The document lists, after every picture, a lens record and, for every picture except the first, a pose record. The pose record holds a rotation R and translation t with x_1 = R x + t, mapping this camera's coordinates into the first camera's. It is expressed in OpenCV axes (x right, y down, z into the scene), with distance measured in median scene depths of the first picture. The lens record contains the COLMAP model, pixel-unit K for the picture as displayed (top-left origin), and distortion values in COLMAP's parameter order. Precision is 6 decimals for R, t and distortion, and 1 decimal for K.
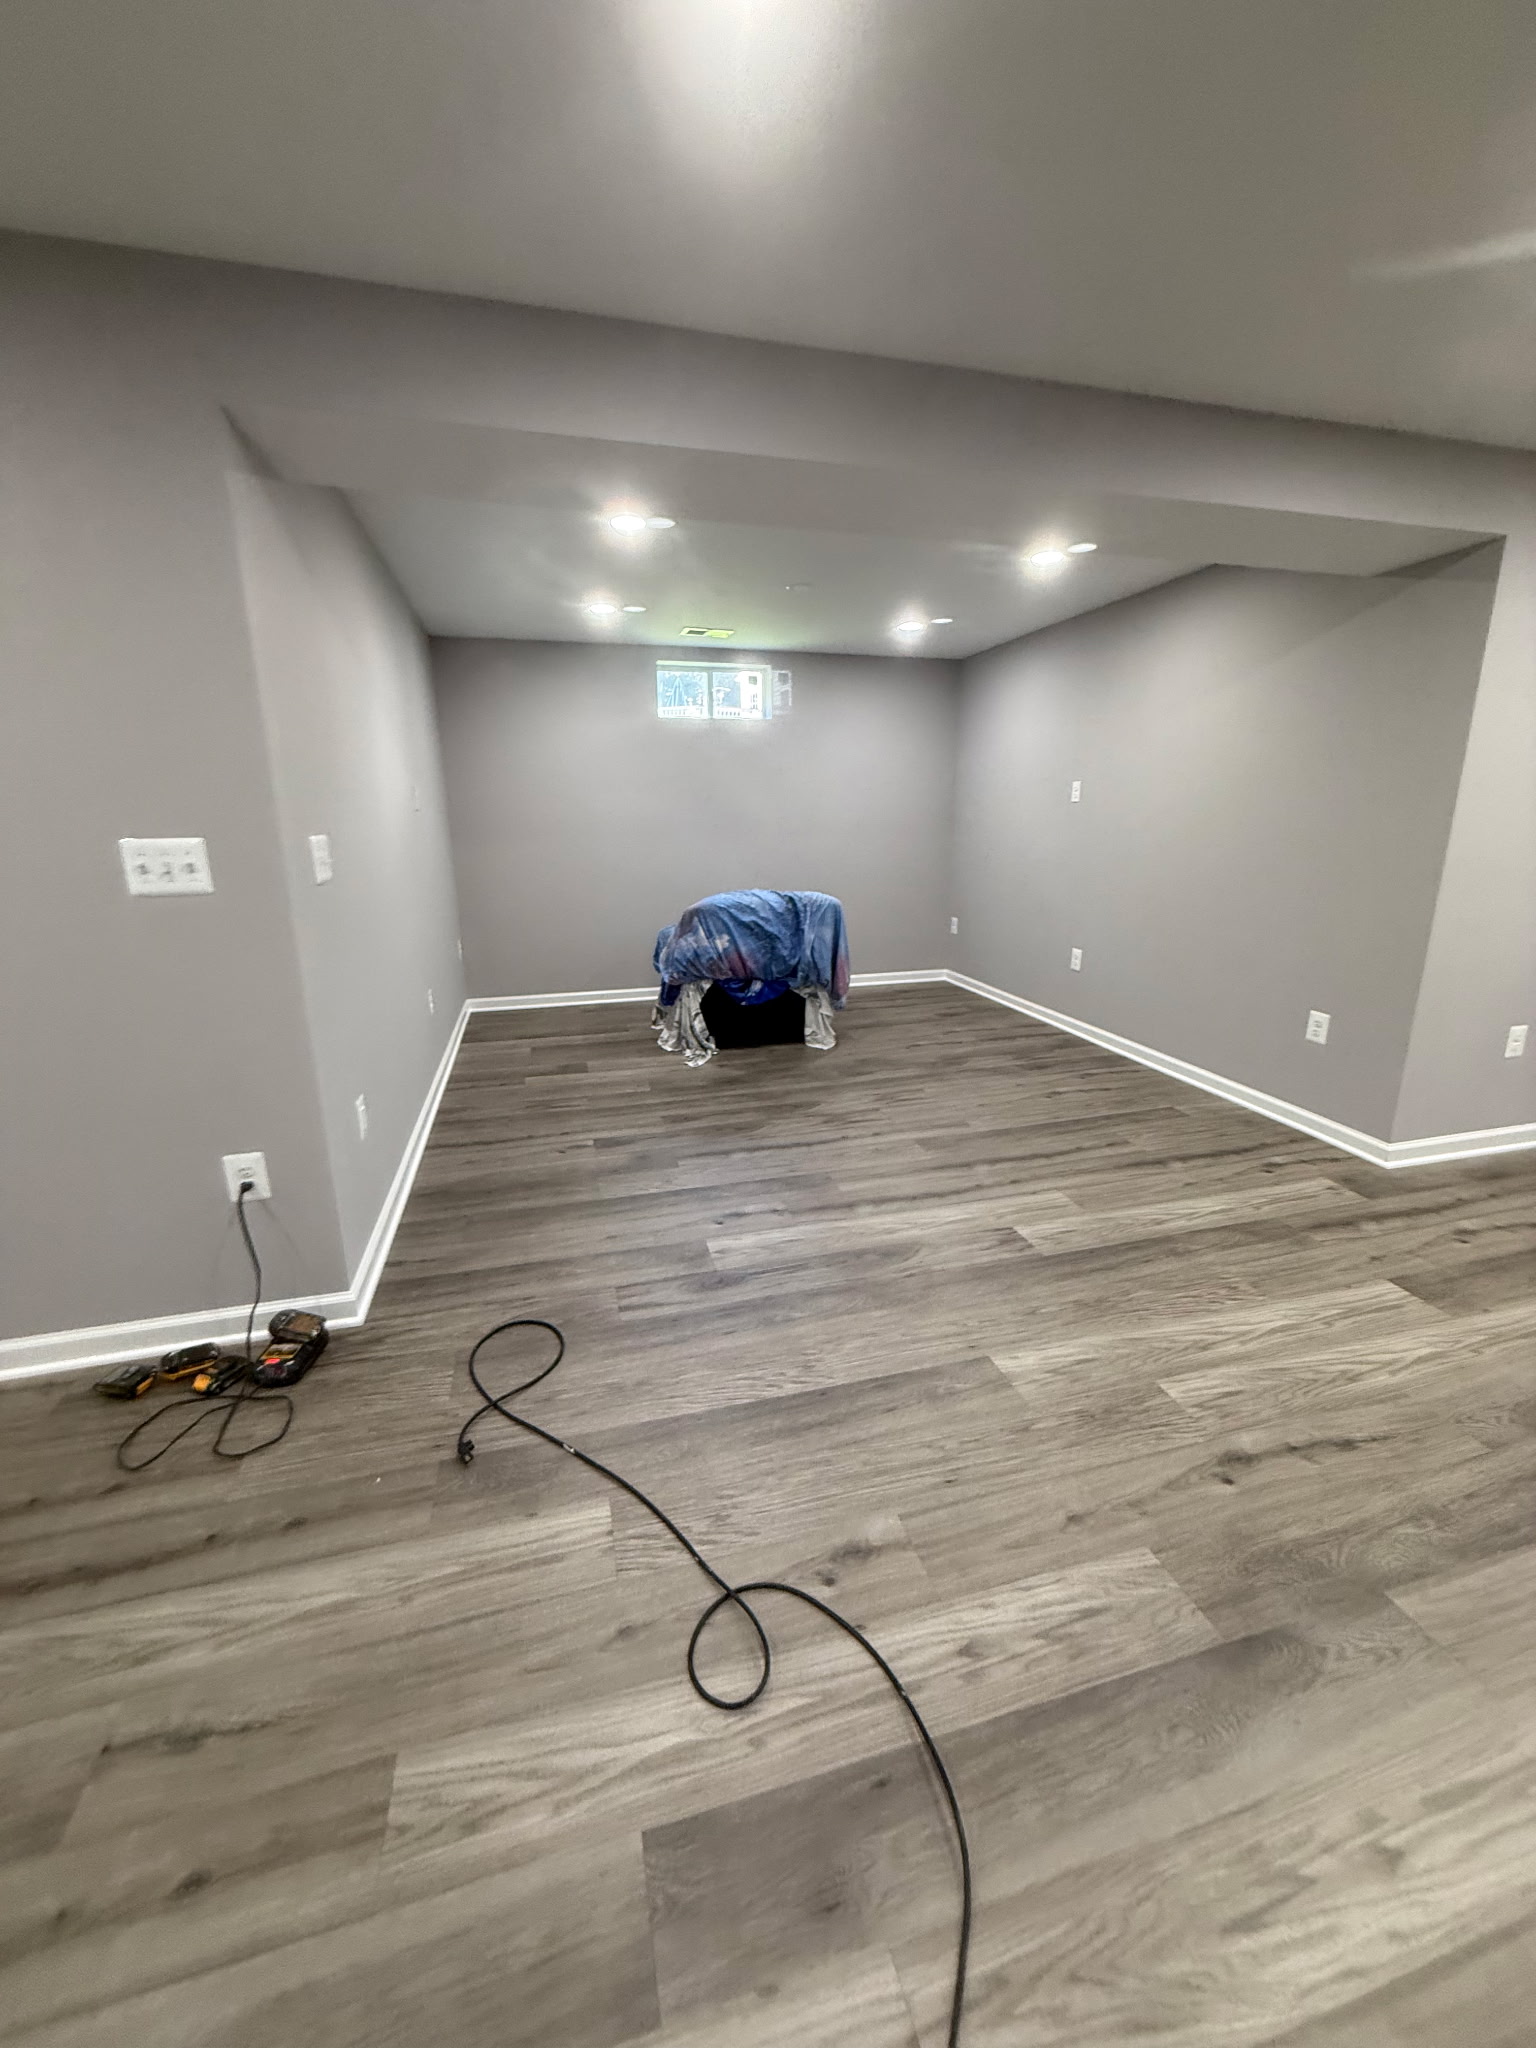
lens RADIAL K [[818.9, 0, 775.1], [0, 818.9, 1016.4], [0, 0, 1]] dist [0.000574, 0.000018]
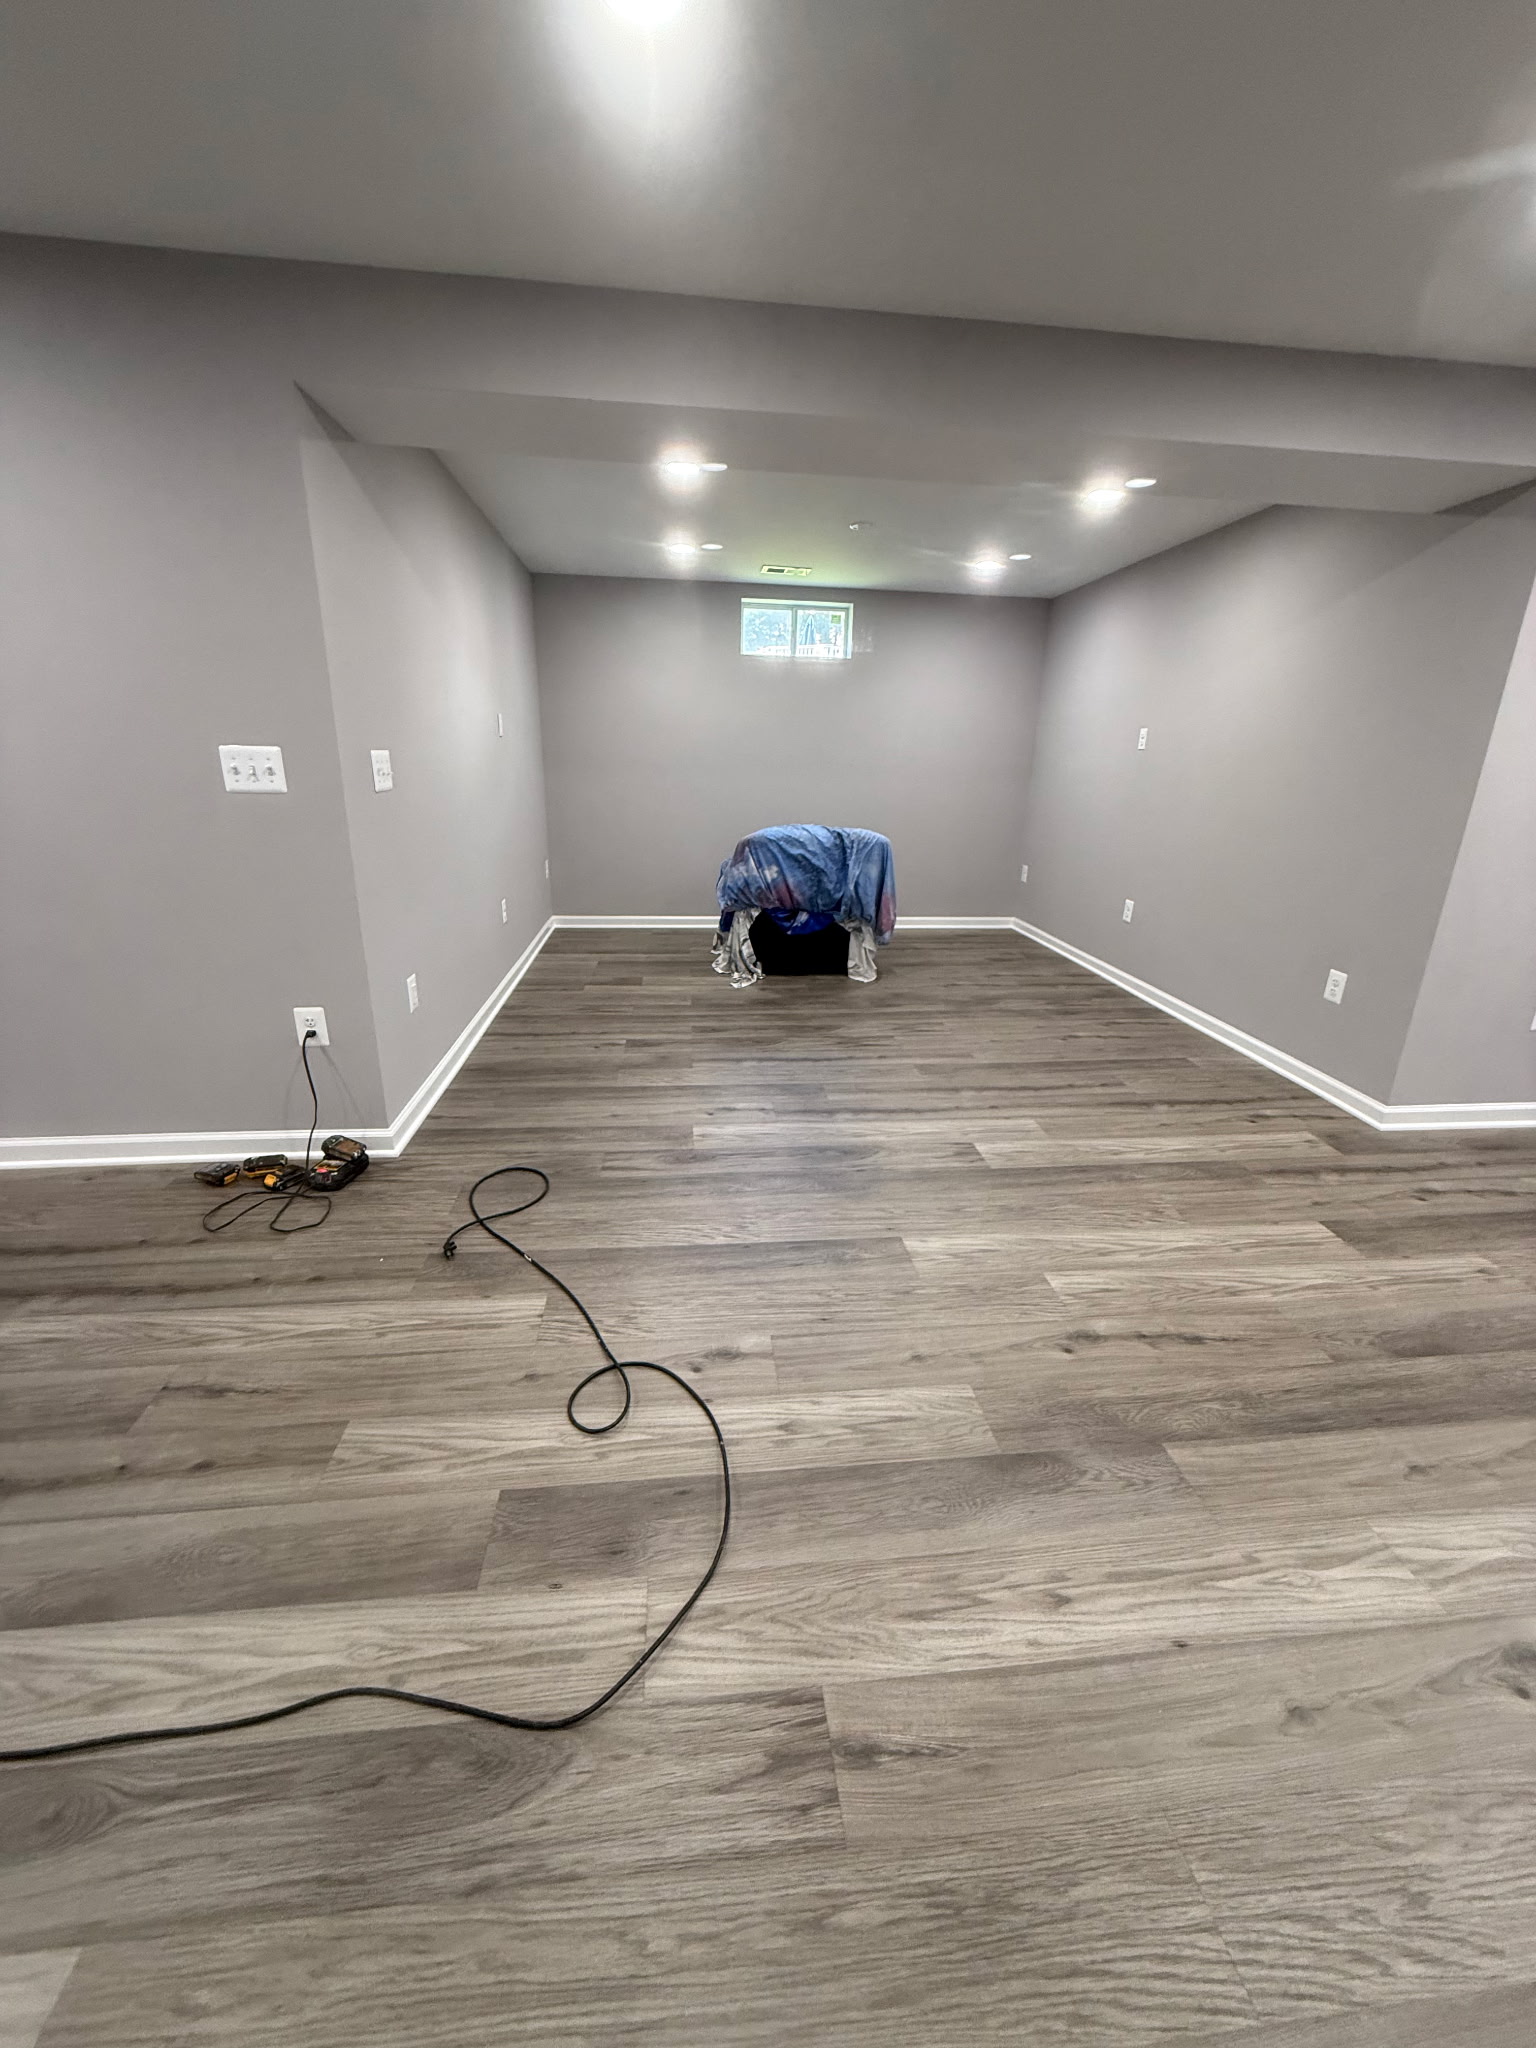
lens RADIAL K [[818.9, 0, 771.2], [0, 818.9, 1014.9], [0, 0, 1]] dist [0.000574, 0.000018]
pose [[0.986478, 0.078604, -0.143814, 0.180634], [-0.069428, 0.995283, 0.067757, 0.036776], [0.148461, -0.056856, 0.987282, -0.101901]]
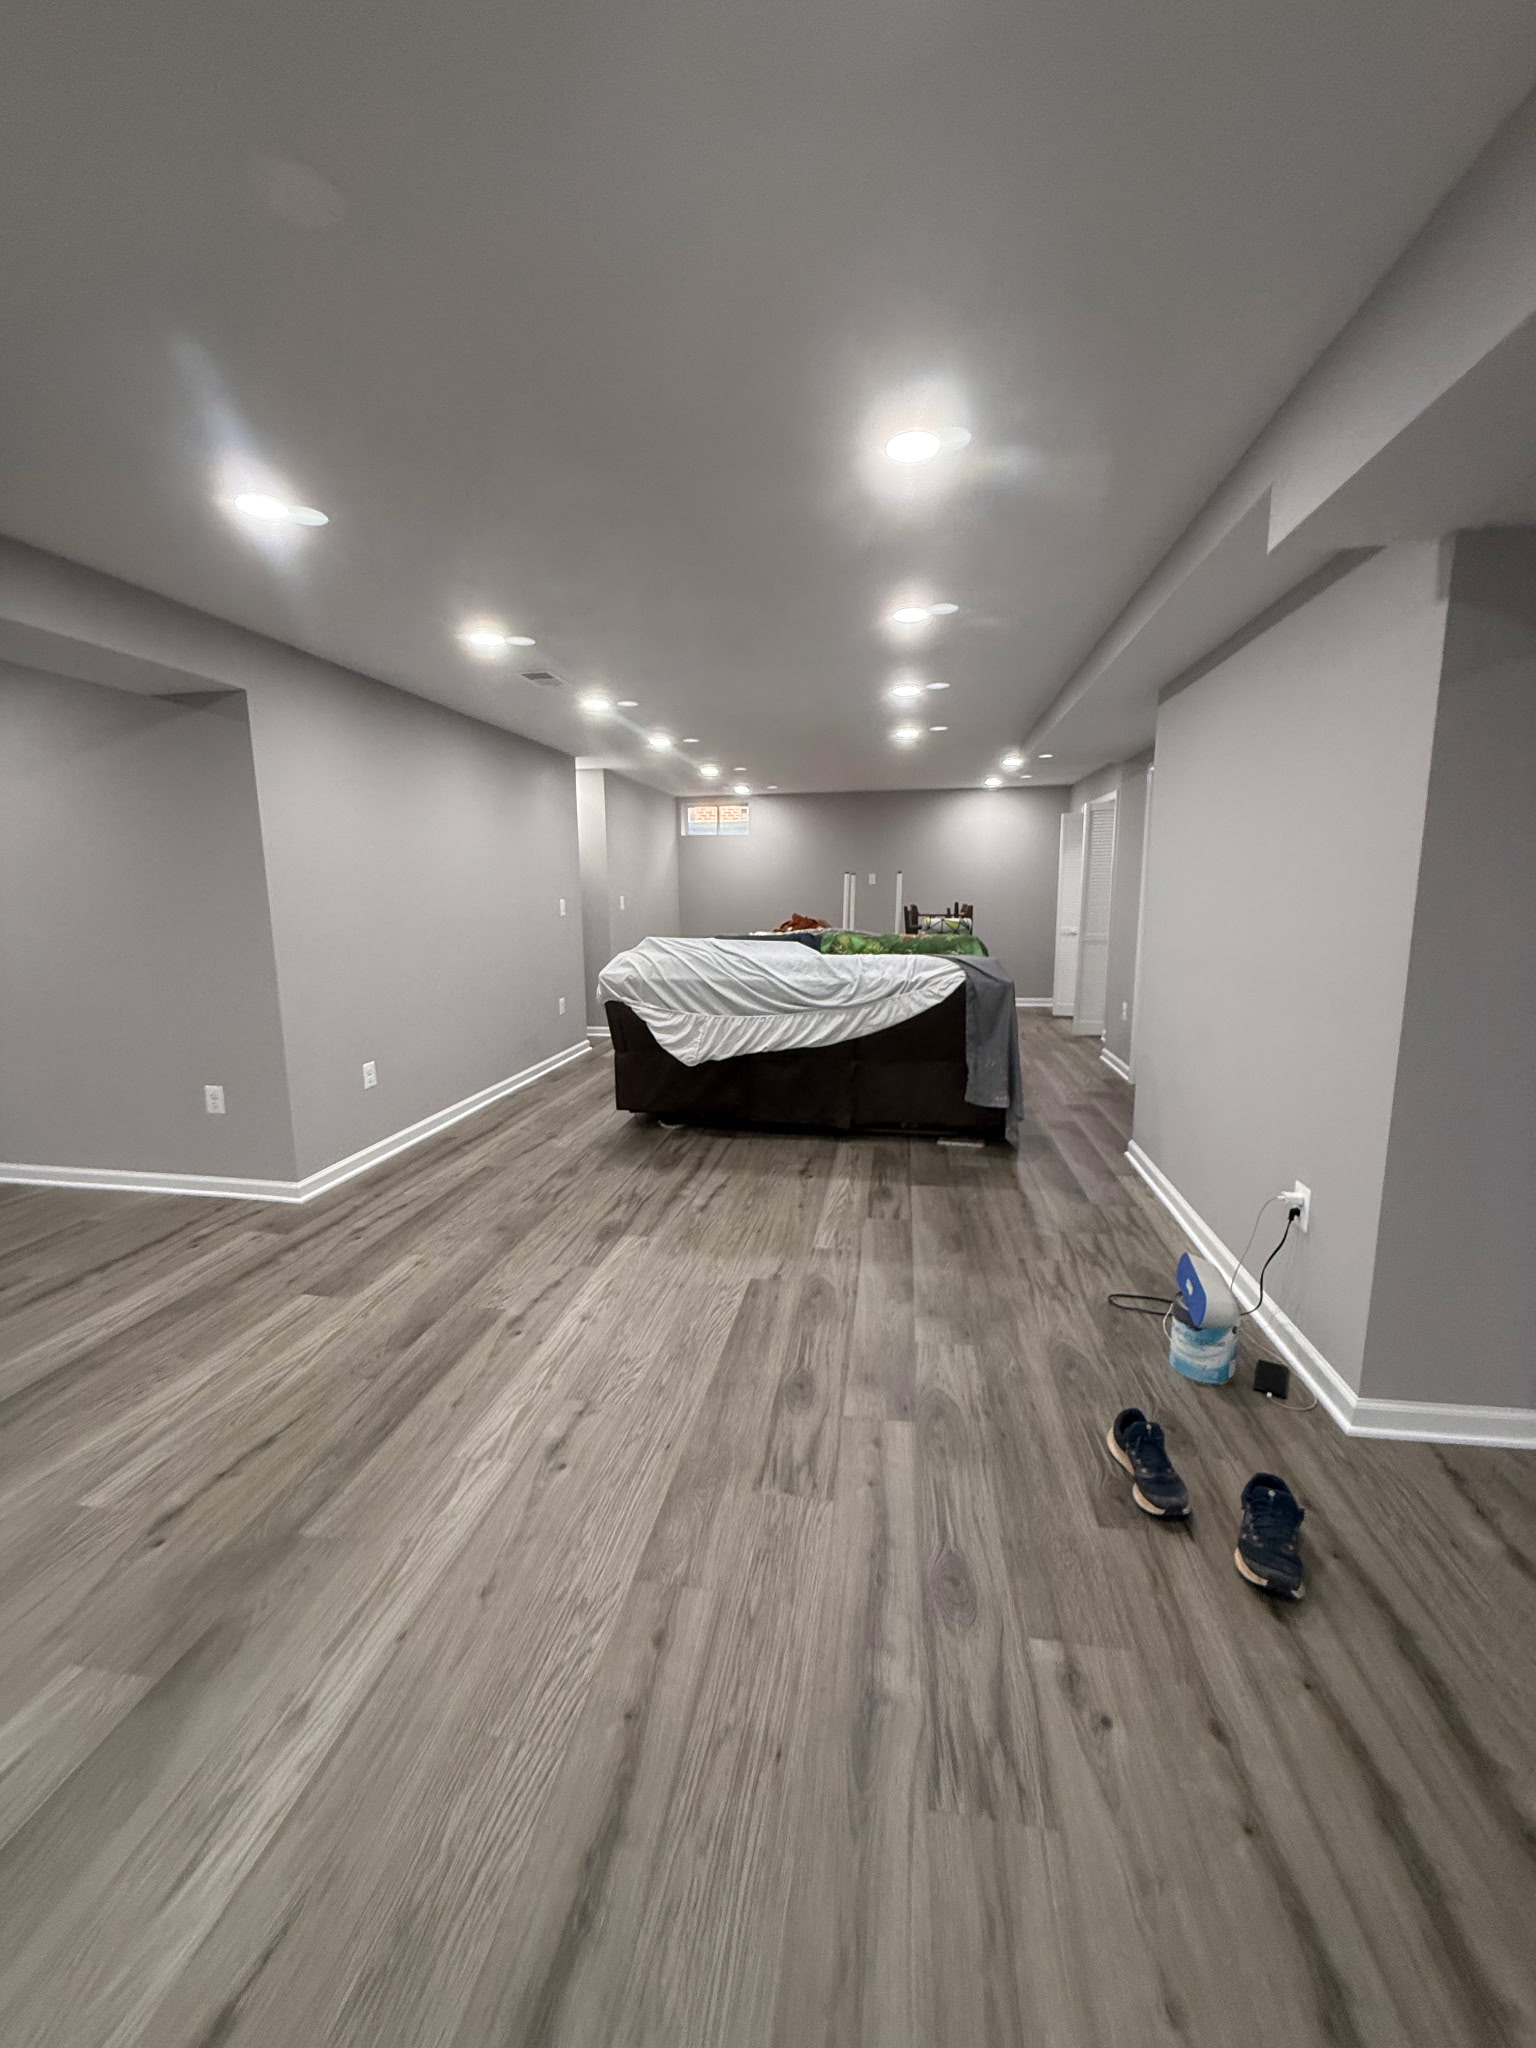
lens RADIAL K [[818.9, 0, 769.7], [0, 818.9, 1019.8], [0, 0, 1]] dist [0.000574, 0.000018]
pose [[0.419472, -0.145646, 0.896008, 0.025516], [0.224312, 0.973066, 0.053158, 0.023271], [-0.879618, 0.178687, 0.440844, -0.177471]]
